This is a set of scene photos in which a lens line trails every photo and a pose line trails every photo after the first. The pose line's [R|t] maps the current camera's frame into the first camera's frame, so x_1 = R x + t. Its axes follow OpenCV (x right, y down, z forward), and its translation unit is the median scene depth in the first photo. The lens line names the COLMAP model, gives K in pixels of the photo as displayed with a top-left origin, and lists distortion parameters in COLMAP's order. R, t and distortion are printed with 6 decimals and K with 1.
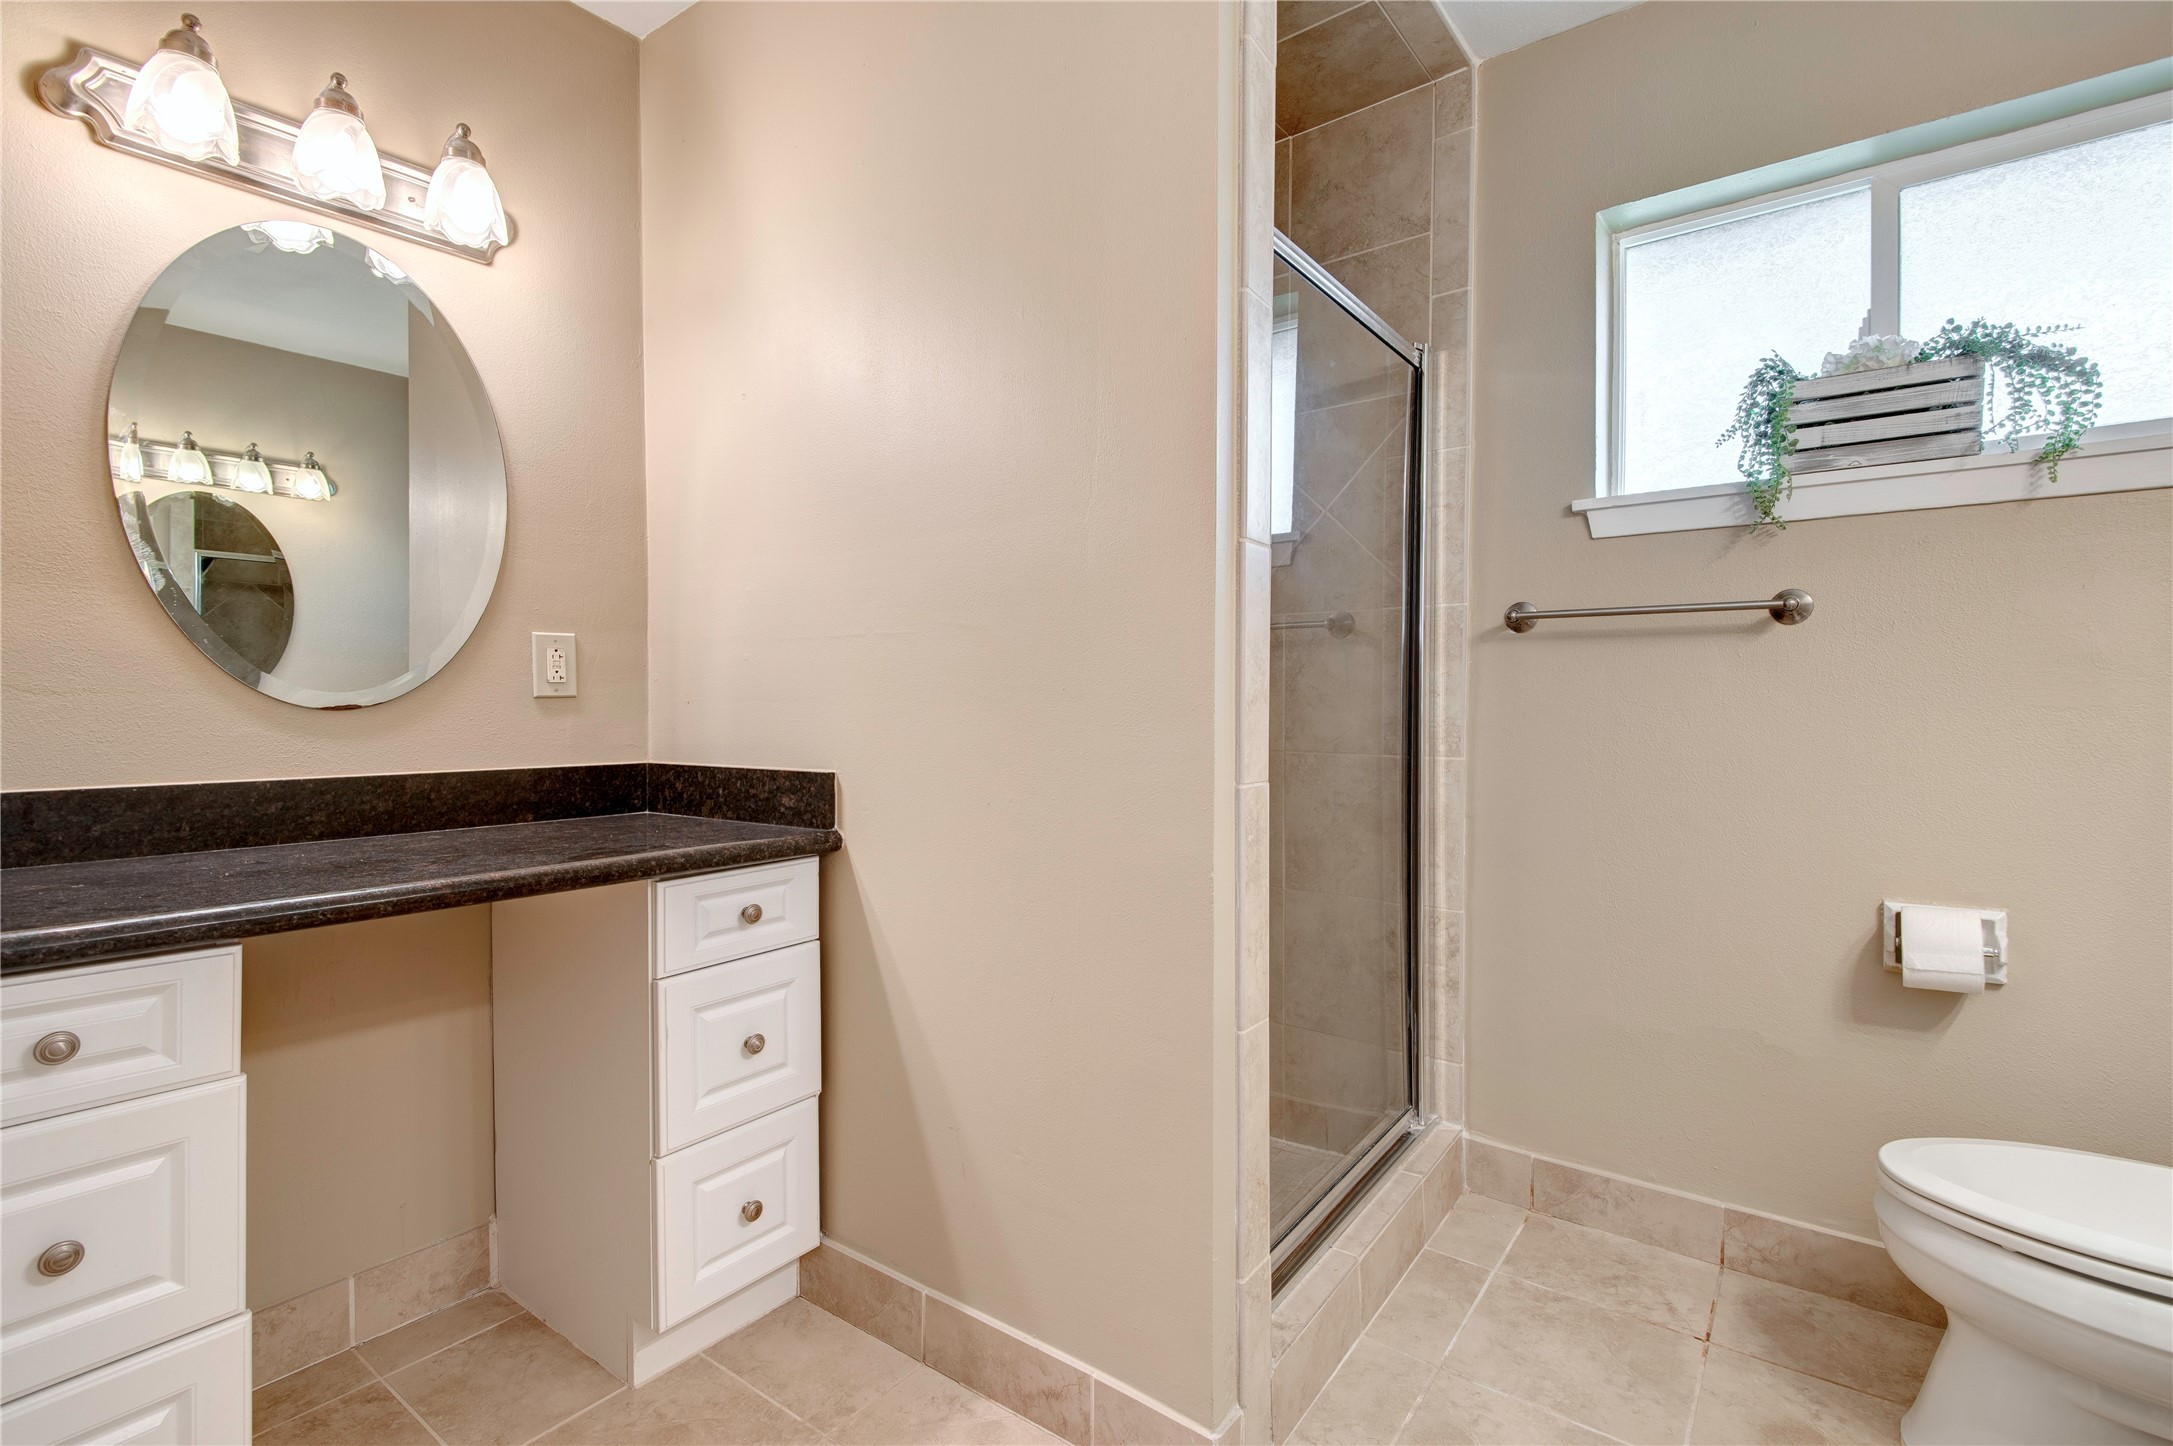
lens RADIAL K [[999.4, 0, 1081.3], [0, 999.4, 718.1], [0, 0, 1]] dist [0.011024, -0.000389]
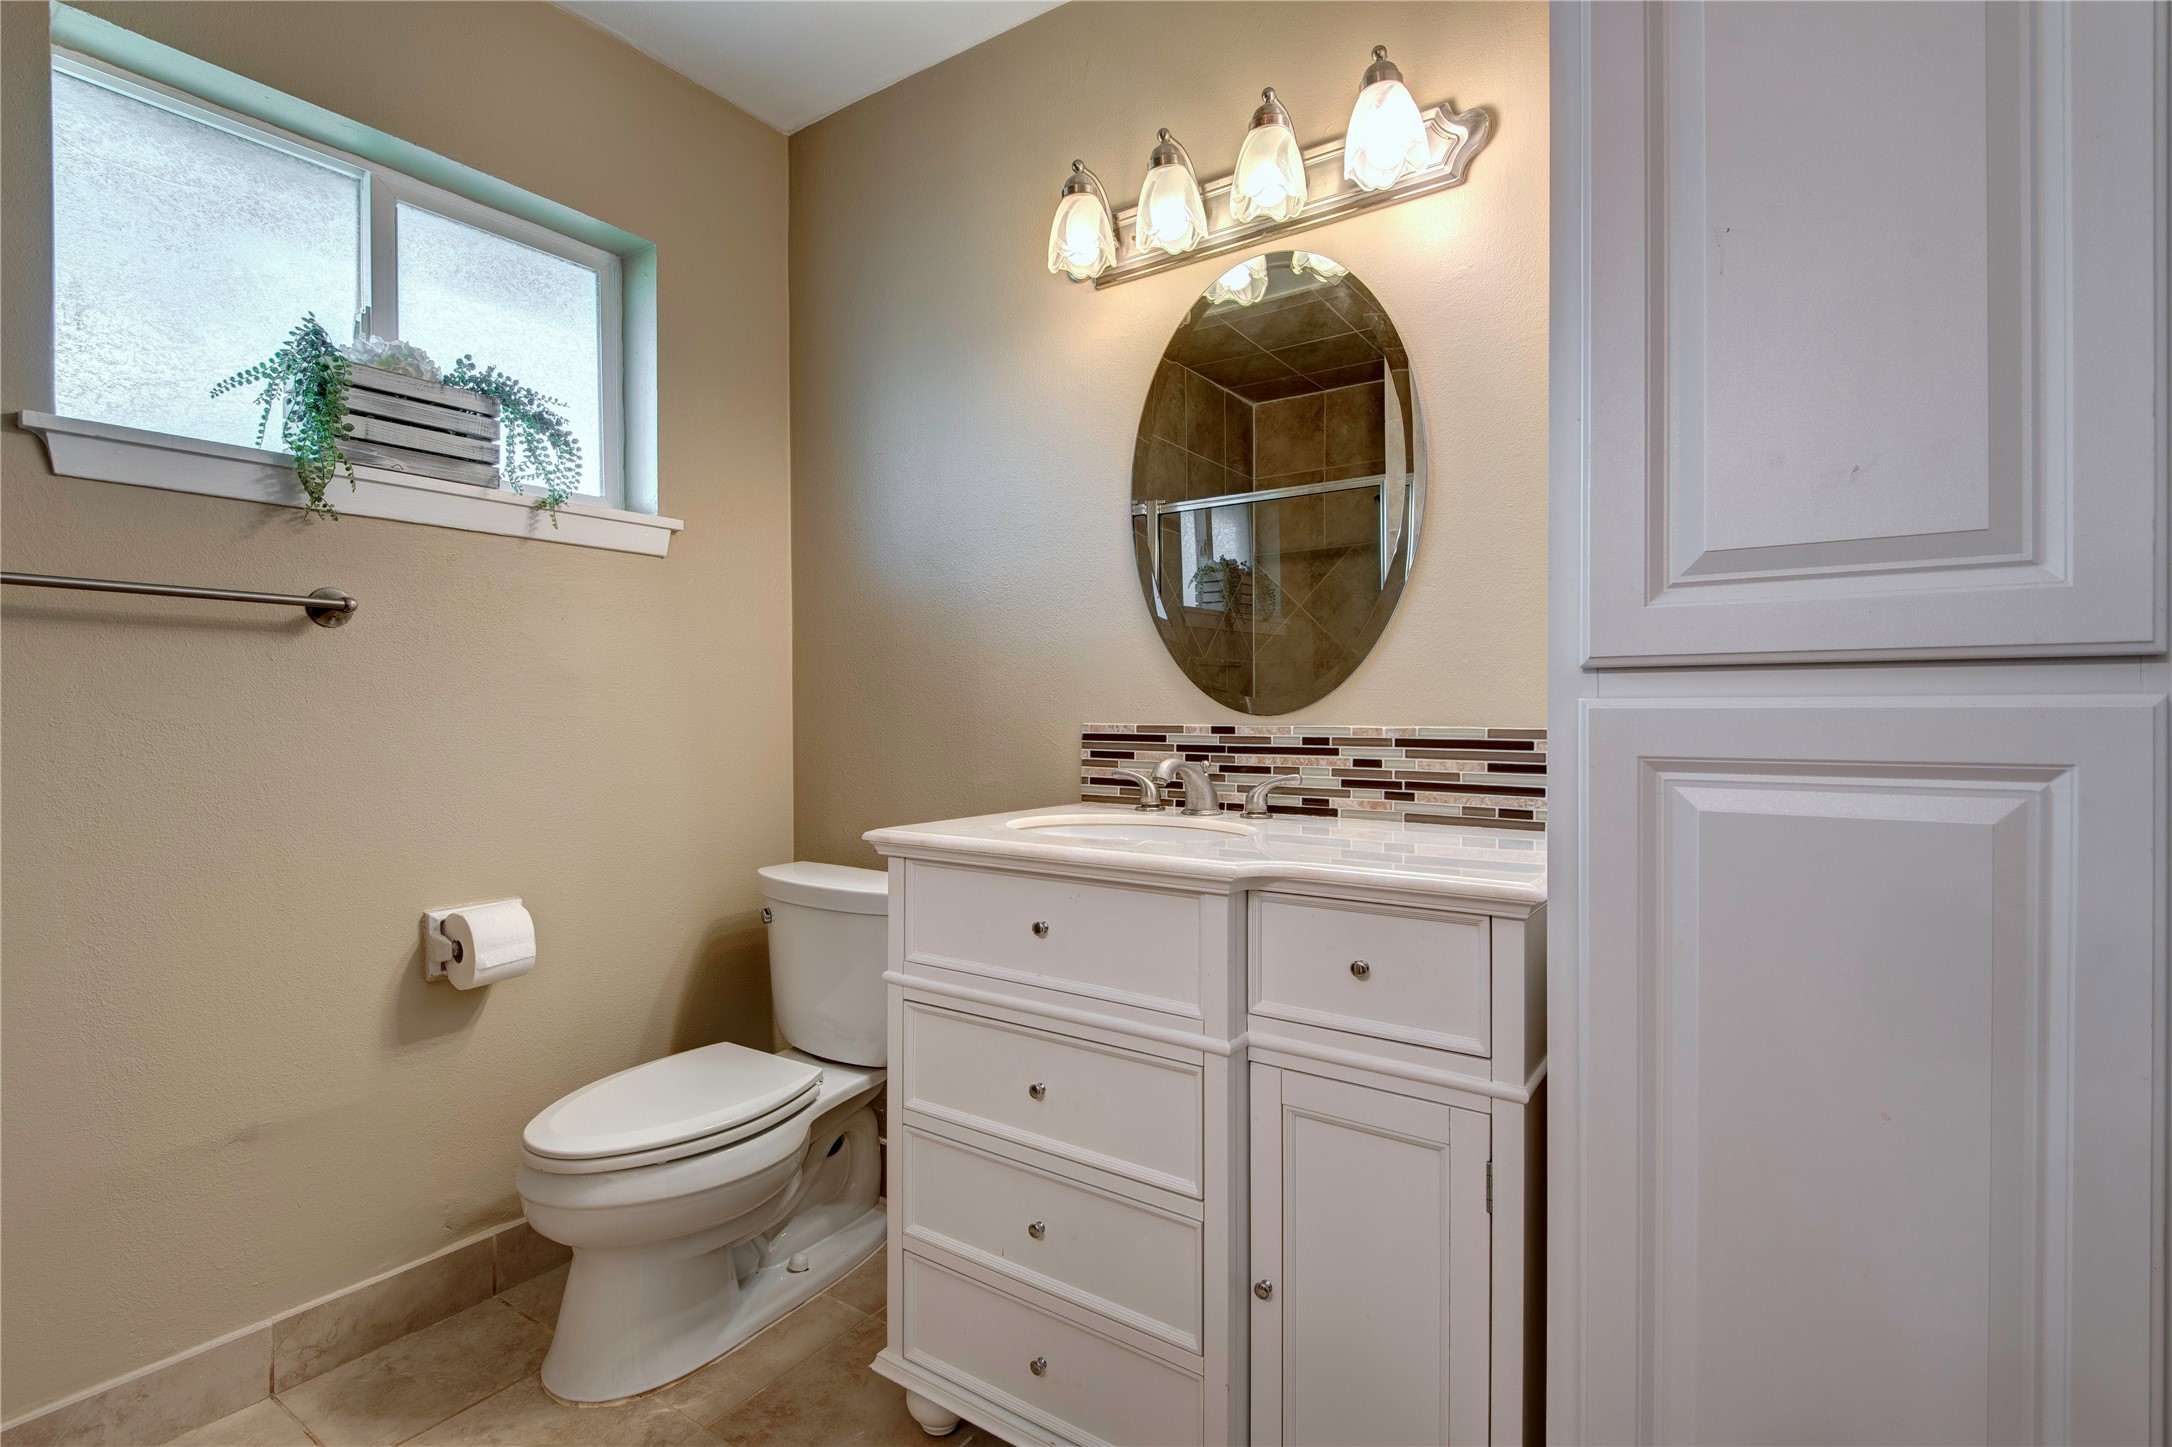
lens RADIAL K [[1032.9, 0, 1081.7], [0, 1032.9, 714.5], [0, 0, 1]] dist [0.000714, -0.000011]
pose [[-0.022887, -0.003019, 0.999734, -0.237691], [0.016751, 0.999854, 0.003403, -0.007322], [-0.999598, 0.016824, -0.022833, 0.363928]]
